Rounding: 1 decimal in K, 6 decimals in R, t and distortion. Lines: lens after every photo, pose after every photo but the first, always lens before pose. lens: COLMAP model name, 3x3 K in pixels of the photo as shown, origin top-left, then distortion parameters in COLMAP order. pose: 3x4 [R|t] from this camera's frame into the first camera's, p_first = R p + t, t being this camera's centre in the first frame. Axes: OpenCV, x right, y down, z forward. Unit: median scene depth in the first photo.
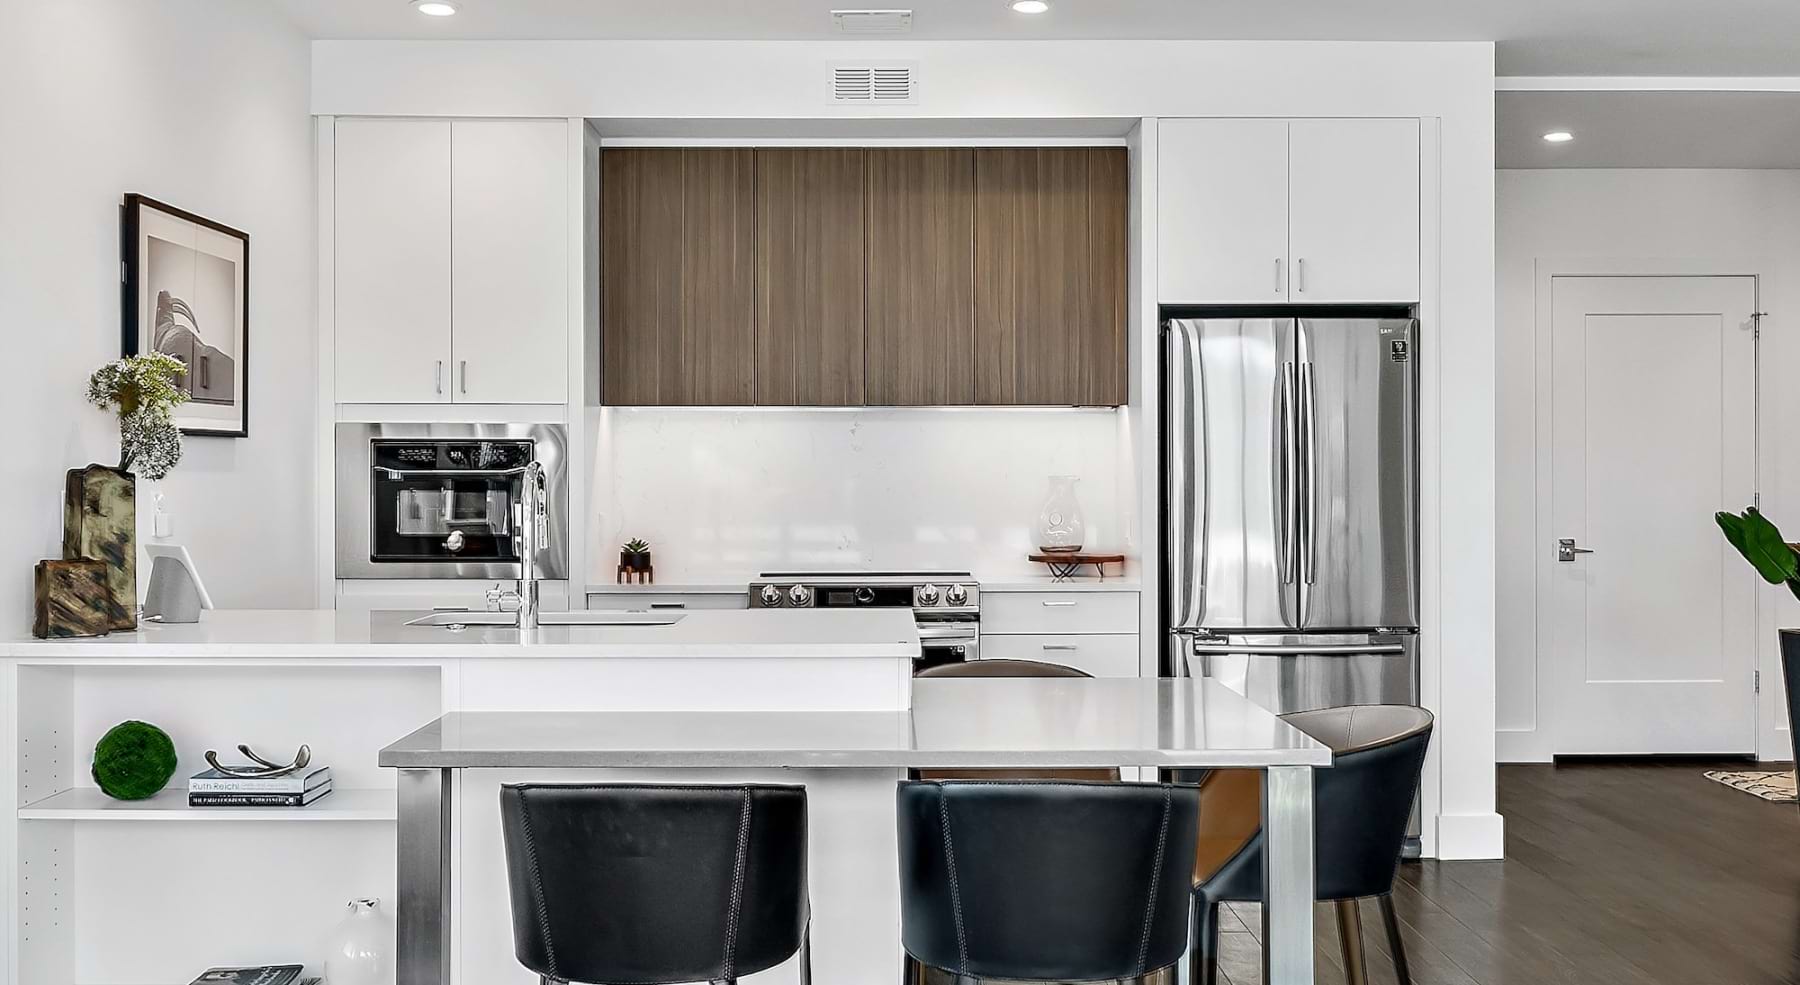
lens RADIAL K [[1791.2, 0, 895.7], [0, 1791.2, 487.8], [0, 0, 1]] dist [-0.006370, 0.000000]
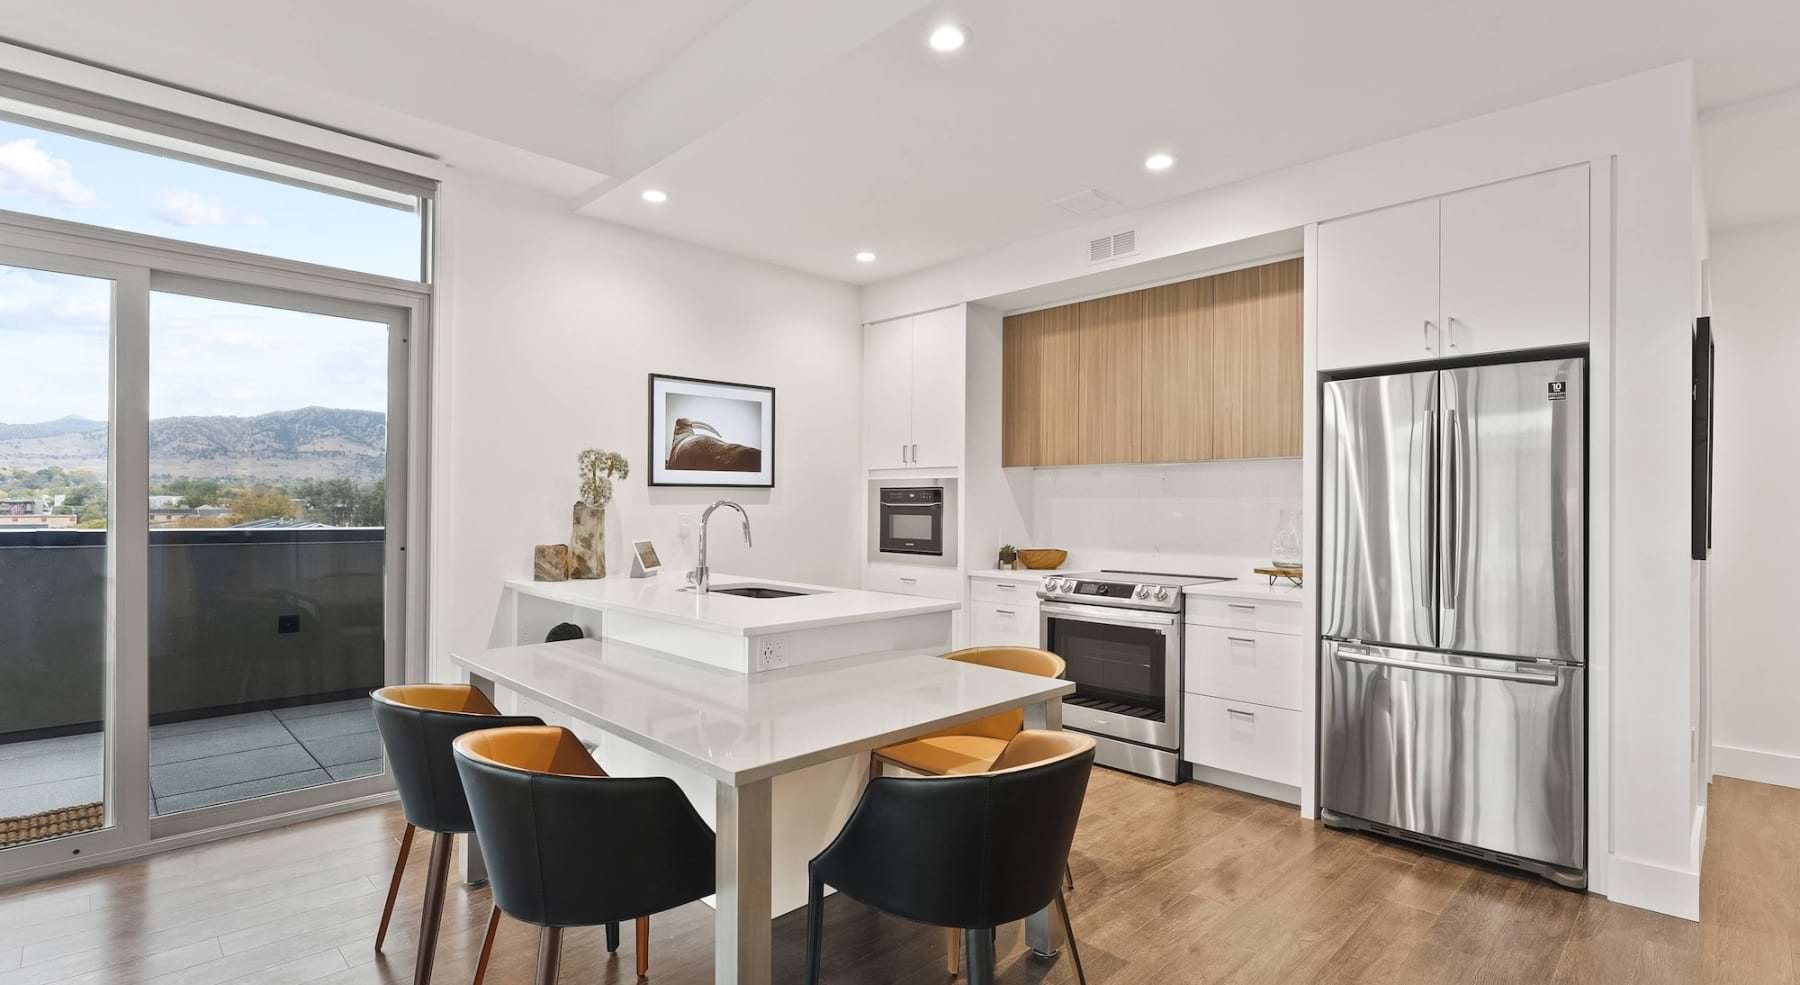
lens RADIAL K [[817.2, 0, 898.7], [0, 817.2, 505.0], [0, 0, 1]] dist [-0.004731, -0.002064]
pose [[0.694508, 0.003342, -0.719477, 0.352990], [-0.009453, 0.999945, -0.004481, -0.005062], [0.719423, 0.009913, 0.694502, 0.401103]]
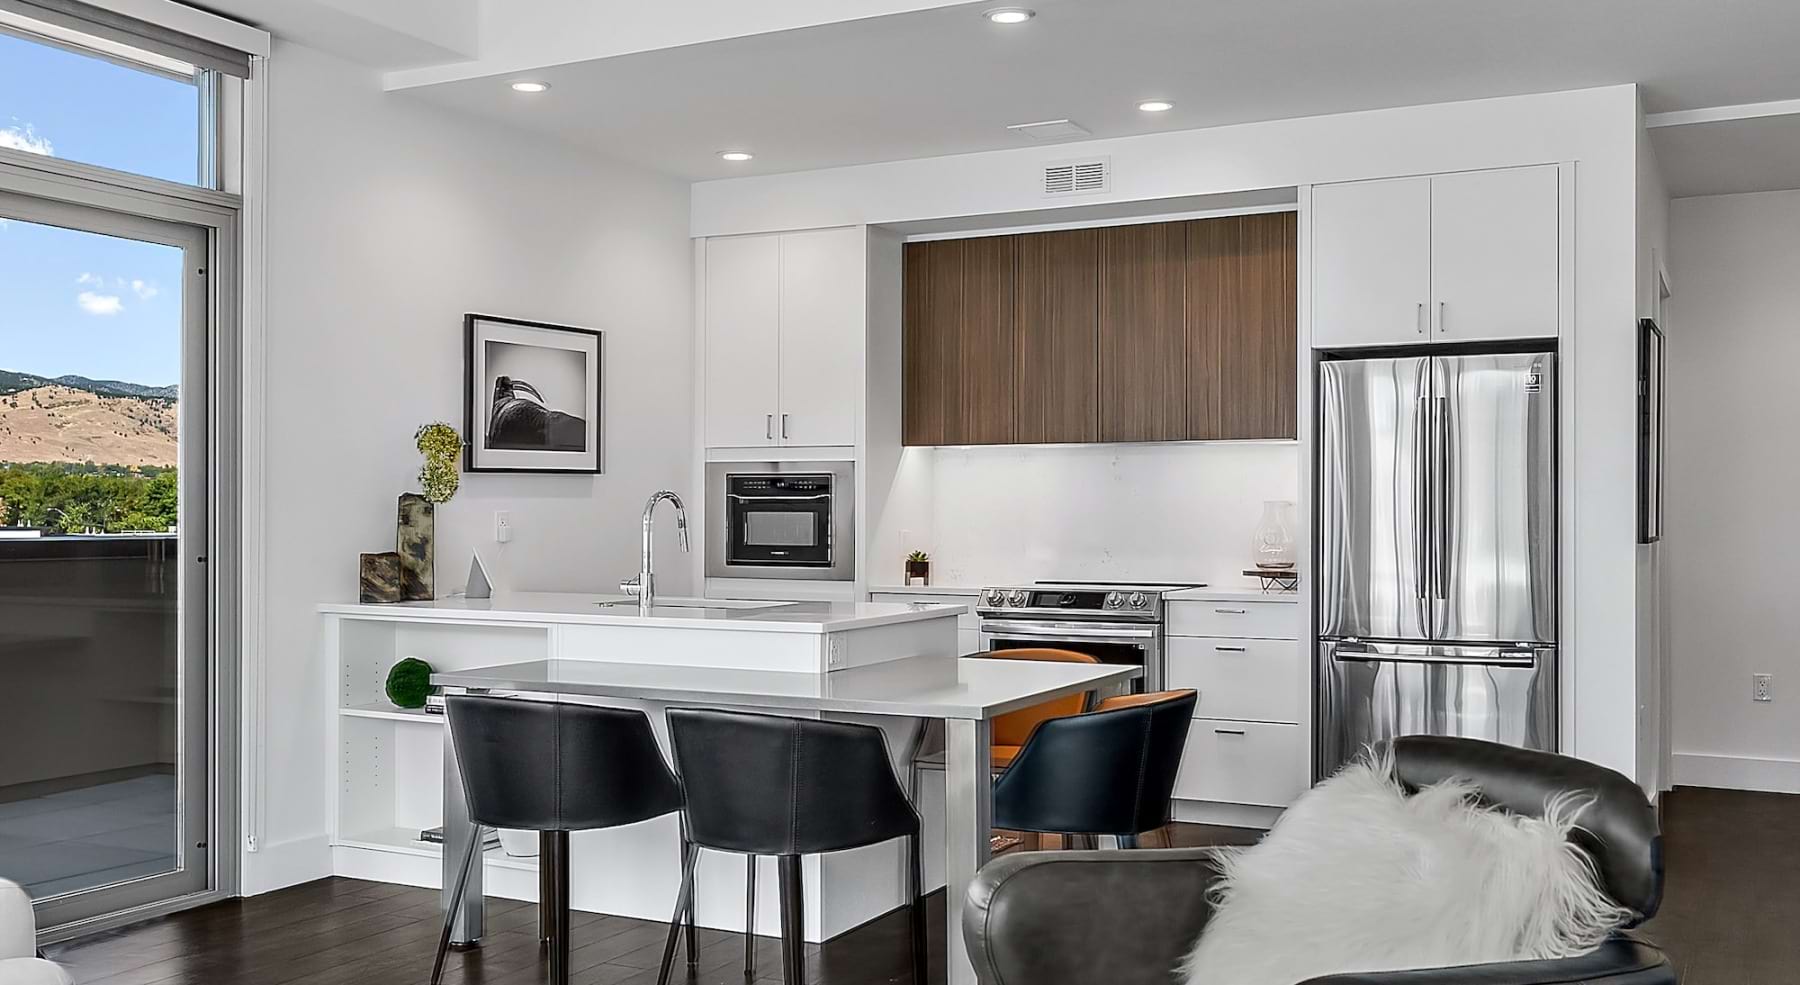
lens RADIAL K [[1681.0, 0, 896.8], [0, 1681.0, 498.9], [0, 0, 1]] dist [-0.020152, 0.000000]
pose [[0.882903, -0.001636, -0.469553, 0.414255], [-0.002787, 0.999958, -0.008724, 0.002459], [0.469547, 0.009011, 0.882861, -0.060288]]
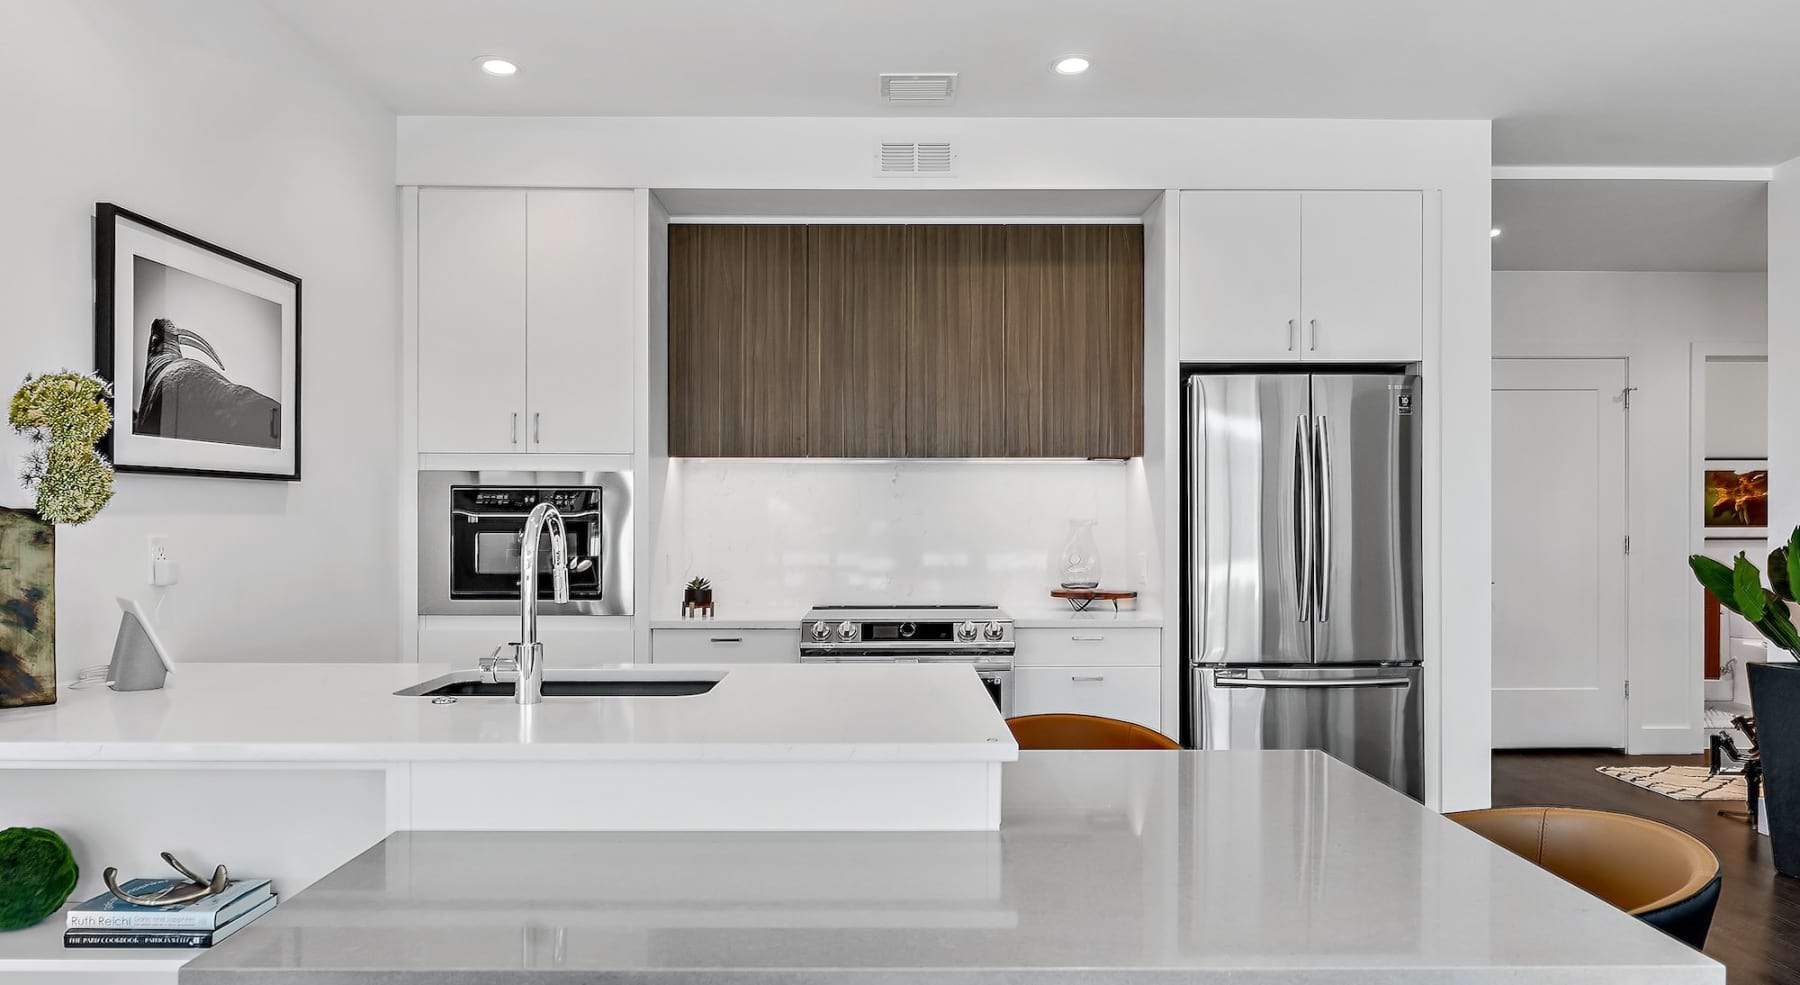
lens RADIAL K [[1096.2, 0, 898.5], [0, 1096.2, 529.3], [0, 0, 1]] dist [-0.009554, 0.001018]
pose [[0.999997, 0.001847, -0.001759, -0.021960], [-0.001842, 0.999995, 0.002551, -0.002689], [0.001764, -0.002547, 0.999995, 0.338673]]
